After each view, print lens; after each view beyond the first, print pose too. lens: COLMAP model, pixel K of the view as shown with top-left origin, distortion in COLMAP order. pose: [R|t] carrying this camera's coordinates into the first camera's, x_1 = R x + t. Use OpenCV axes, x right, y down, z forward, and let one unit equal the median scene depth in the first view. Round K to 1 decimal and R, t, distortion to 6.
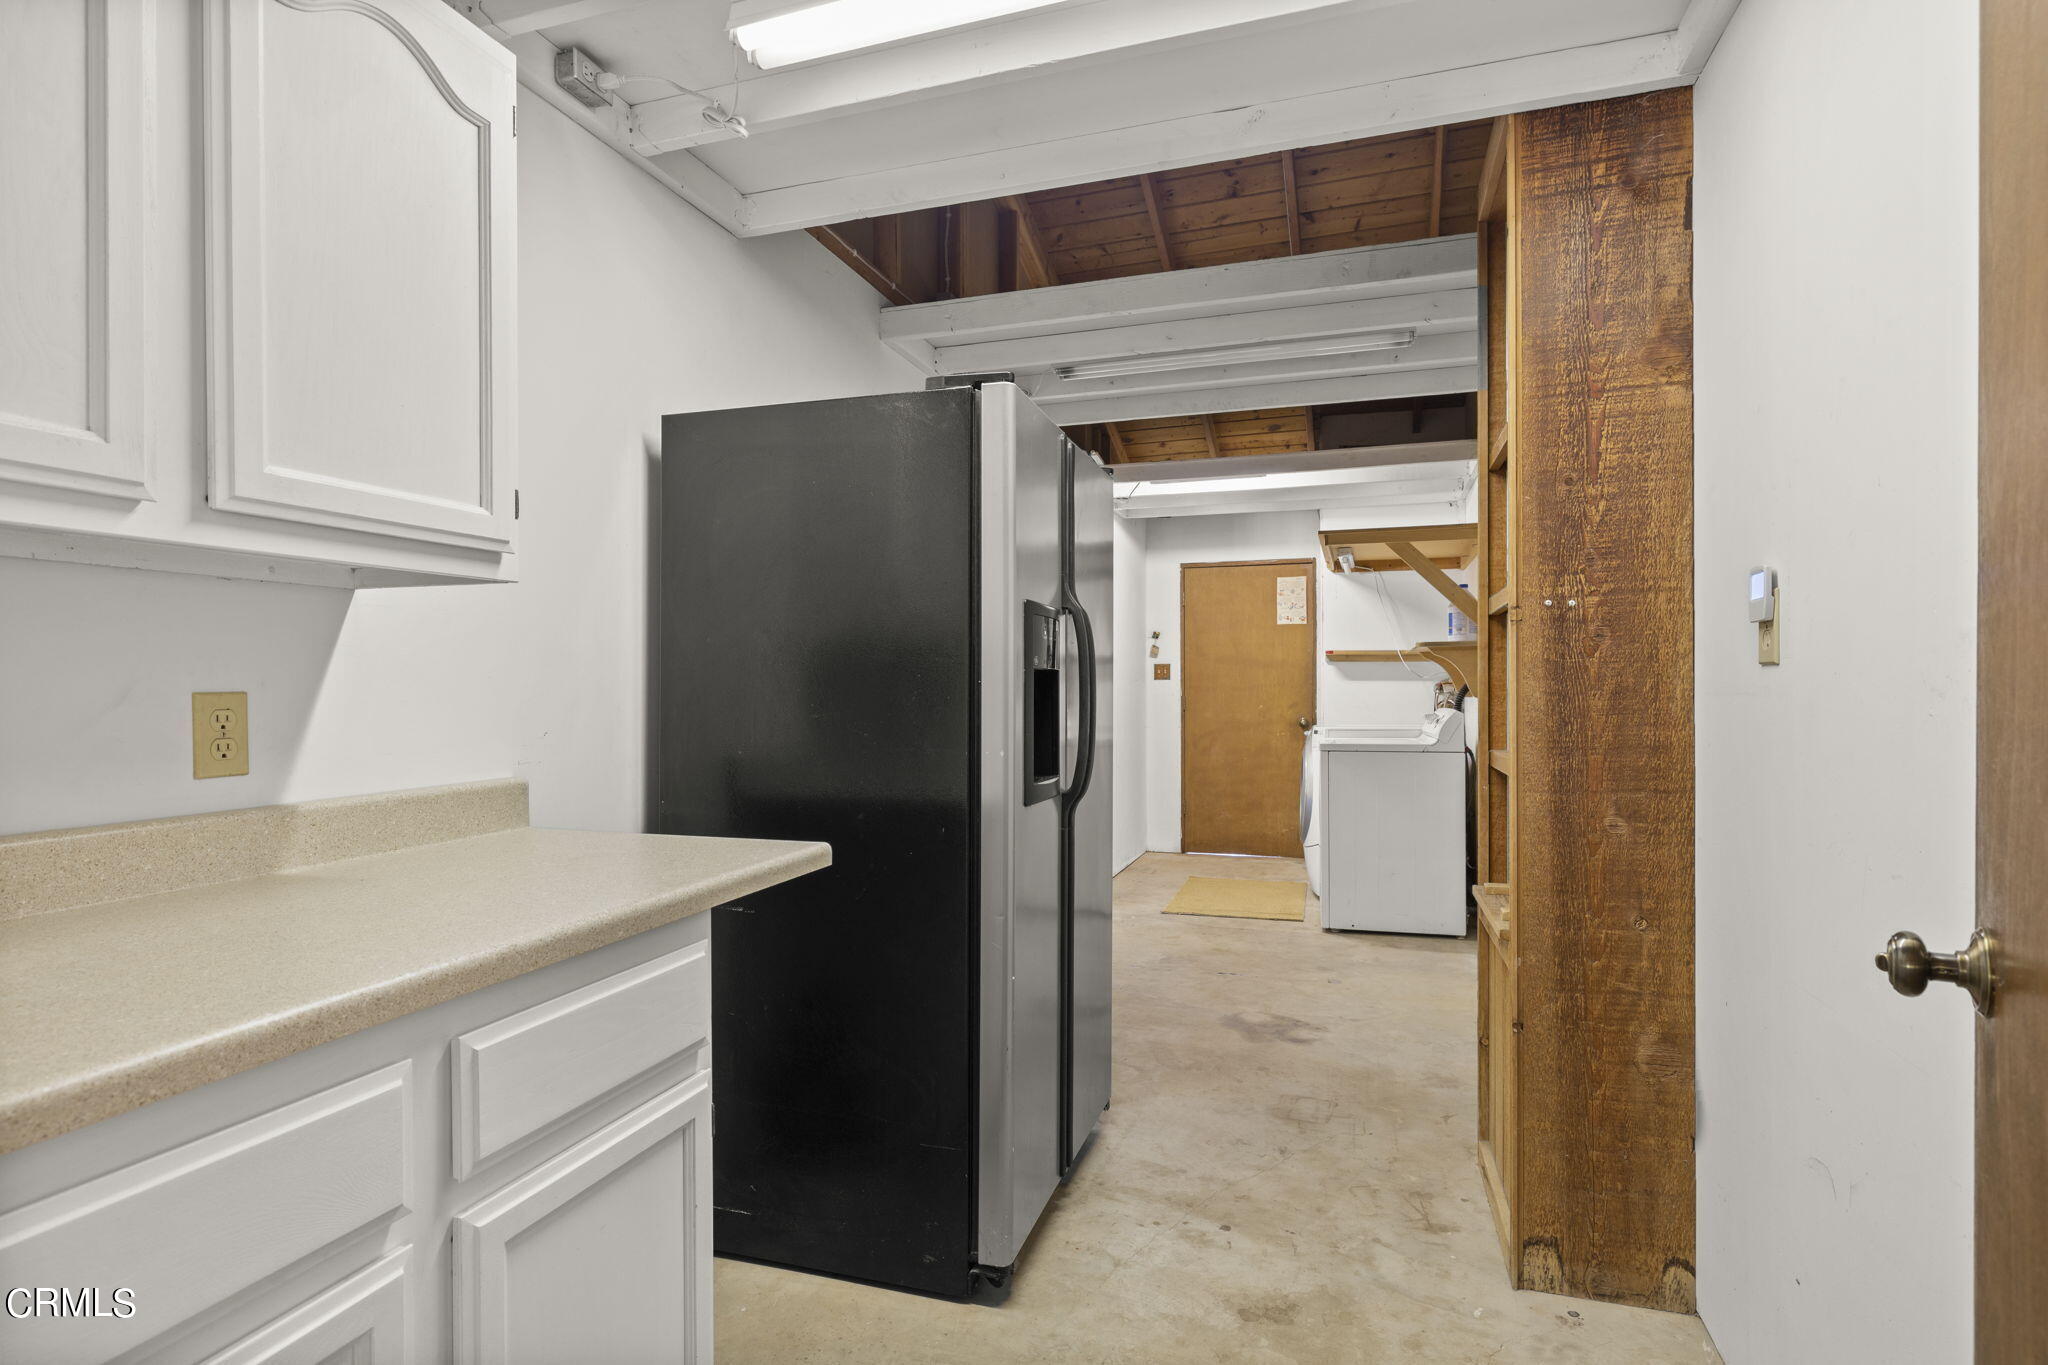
lens RADIAL K [[1133.8, 0, 1024.0], [0, 1133.8, 682.5], [0, 0, 1]] dist [0.026264, 0.000023]
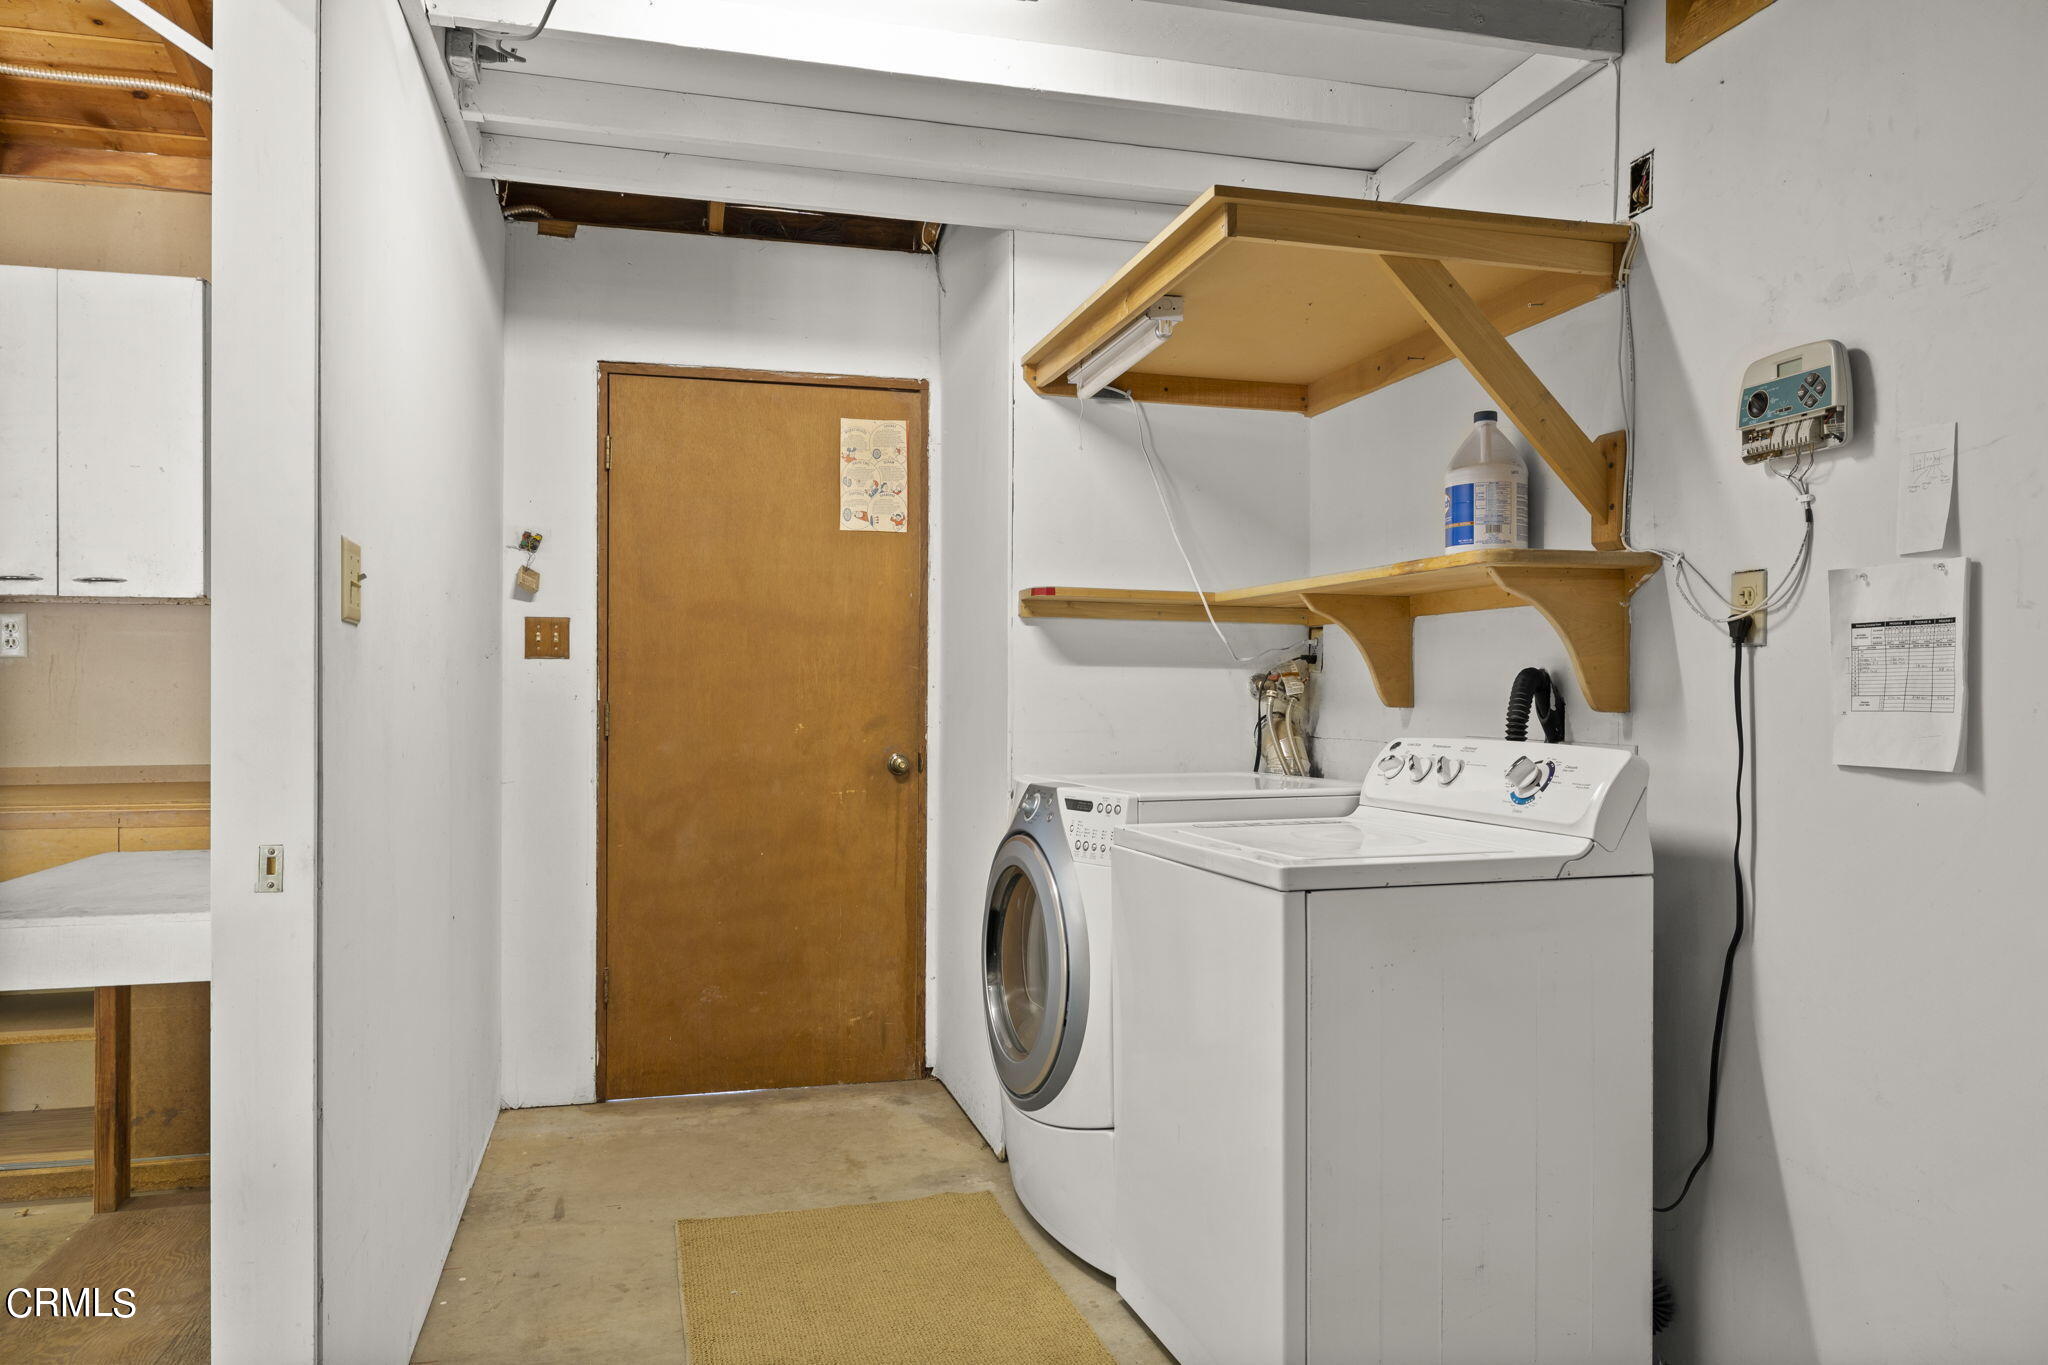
lens RADIAL K [[1407.1, 0, 1024.0], [0, 1407.1, 682.5], [0, 0, 1]] dist [-0.004913, -0.000690]
pose [[0.838922, 0.005833, 0.544221, -0.001731], [-0.008995, 0.999955, 0.003148, 0.002723], [-0.544178, -0.007537, 0.838936, 0.522888]]
